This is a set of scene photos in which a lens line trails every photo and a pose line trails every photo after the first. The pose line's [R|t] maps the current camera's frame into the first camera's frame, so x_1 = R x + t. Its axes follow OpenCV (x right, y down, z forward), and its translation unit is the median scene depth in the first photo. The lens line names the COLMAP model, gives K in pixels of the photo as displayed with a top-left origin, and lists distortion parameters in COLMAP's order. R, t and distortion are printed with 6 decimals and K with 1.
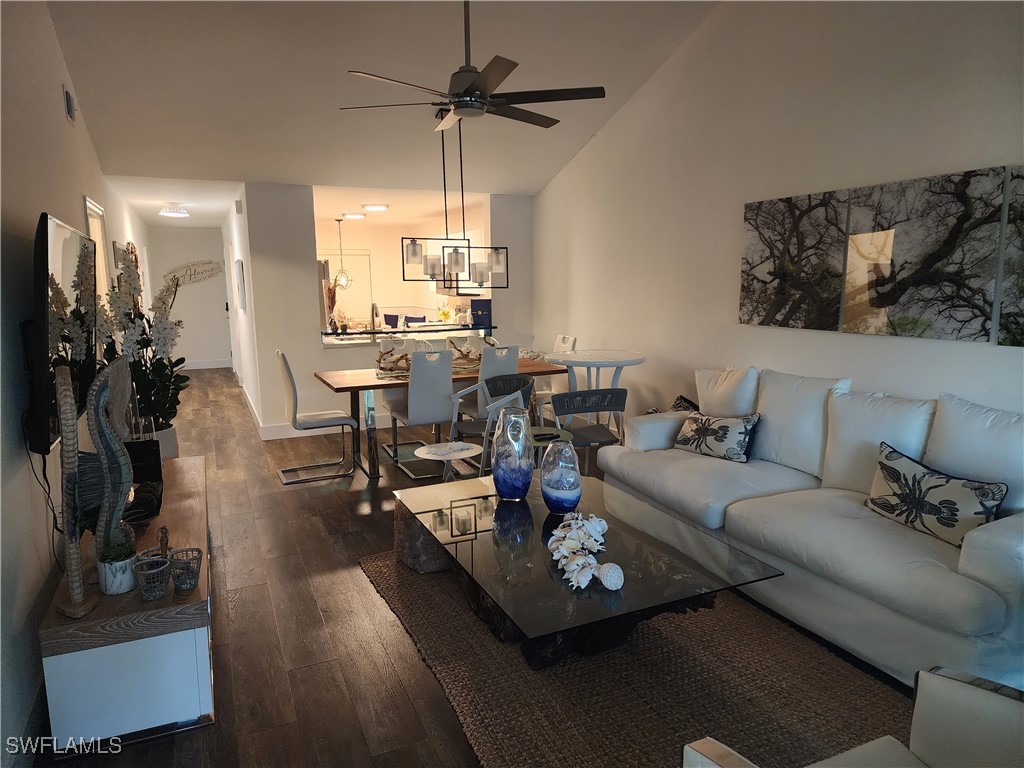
lens RADIAL K [[683.0, 0, 512.2], [0, 683.0, 385.6], [0, 0, 1]] dist [0.051189, -0.001286]
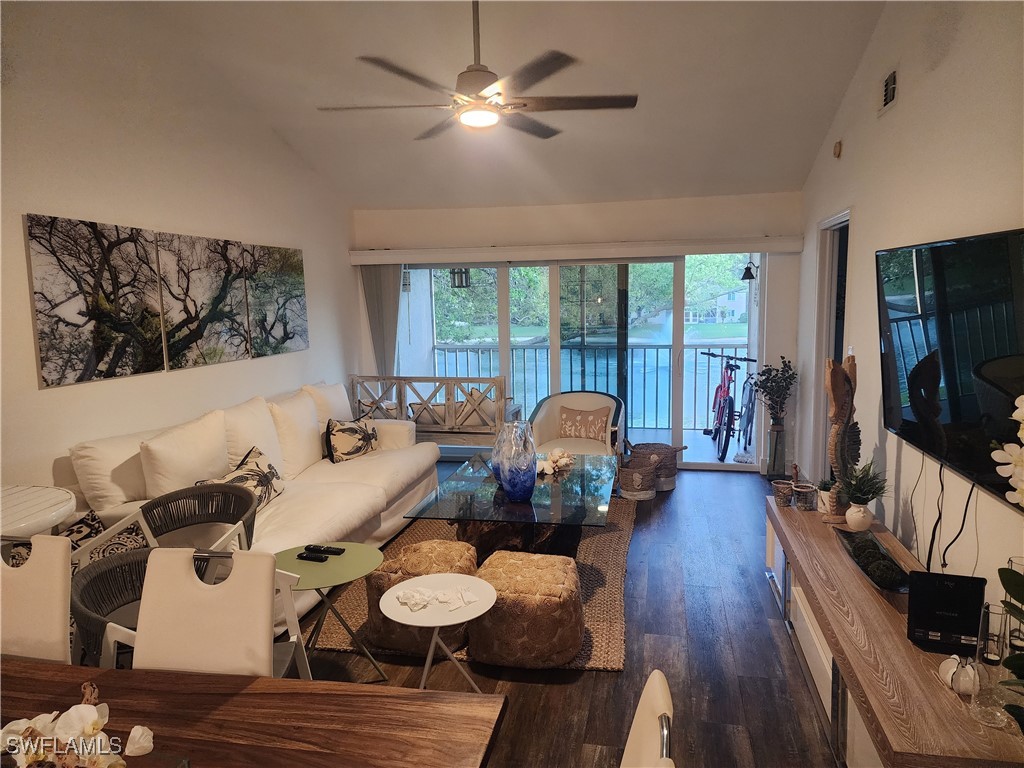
lens RADIAL K [[683.0, 0, 512.2], [0, 683.0, 383.4], [0, 0, 1]] dist [0.051189, -0.001286]
pose [[-0.793767, -0.041611, 0.606797, -0.517739], [0.130585, 0.962732, 0.236841, -0.222773], [-0.594039, 0.267236, -0.758751, 1.409805]]
